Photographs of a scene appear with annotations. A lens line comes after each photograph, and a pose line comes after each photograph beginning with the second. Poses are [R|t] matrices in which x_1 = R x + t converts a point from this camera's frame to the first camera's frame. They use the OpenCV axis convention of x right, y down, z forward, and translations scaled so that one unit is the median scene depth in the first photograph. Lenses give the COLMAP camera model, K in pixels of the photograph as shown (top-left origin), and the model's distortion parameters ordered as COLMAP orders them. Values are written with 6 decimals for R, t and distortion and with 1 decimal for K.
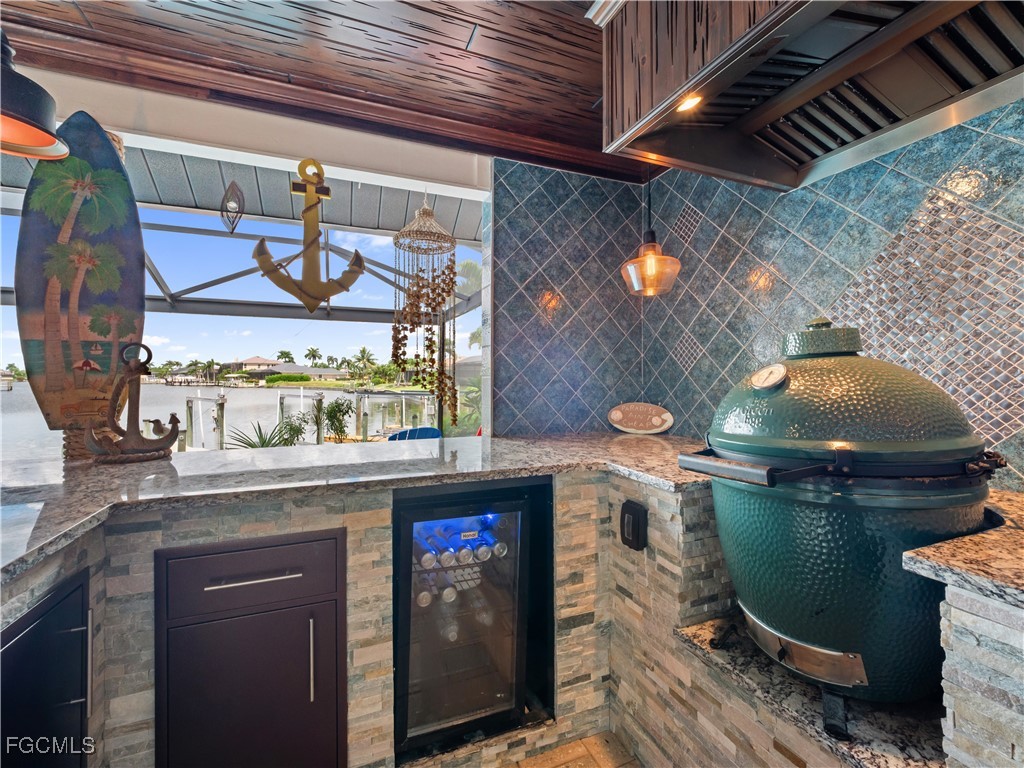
lens RADIAL K [[428.5, 0, 512.3], [0, 428.5, 375.4], [0, 0, 1]] dist [-0.006521, -0.003271]
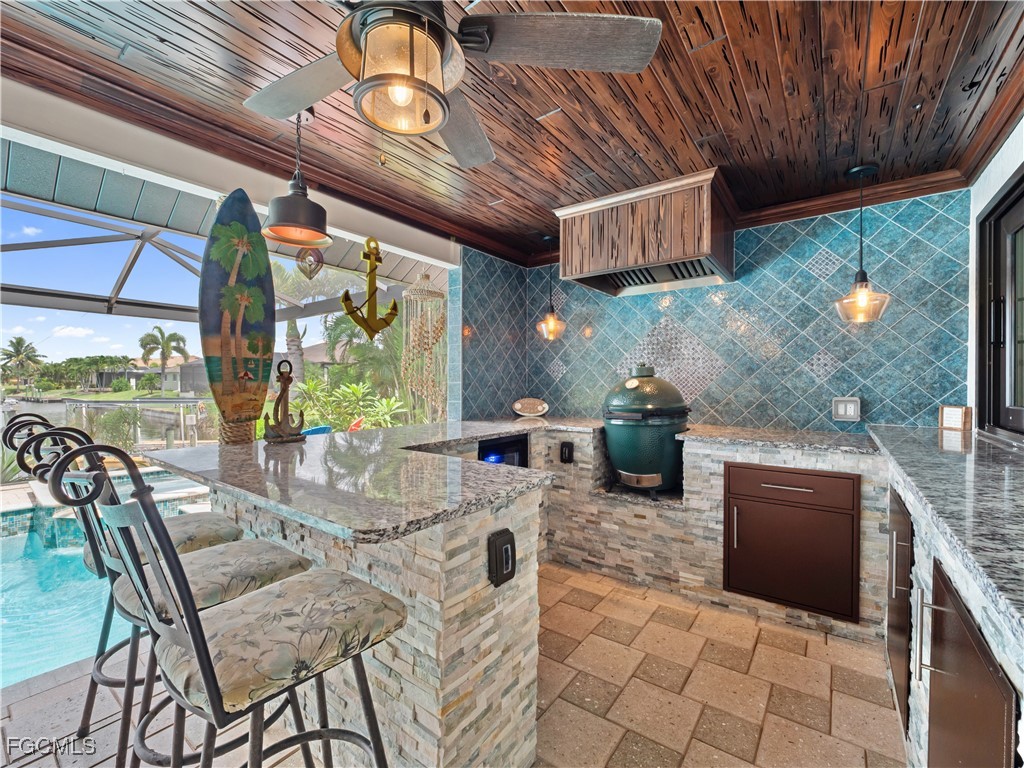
lens RADIAL K [[428.5, 0, 501.8], [0, 428.5, 386.0], [0, 0, 1]] dist [-0.006521, -0.003271]
pose [[0.859449, -0.003375, 0.511211, -0.995362], [-0.004558, 0.999888, 0.014265, -0.013047], [-0.511201, -0.014591, 0.859337, -0.613328]]
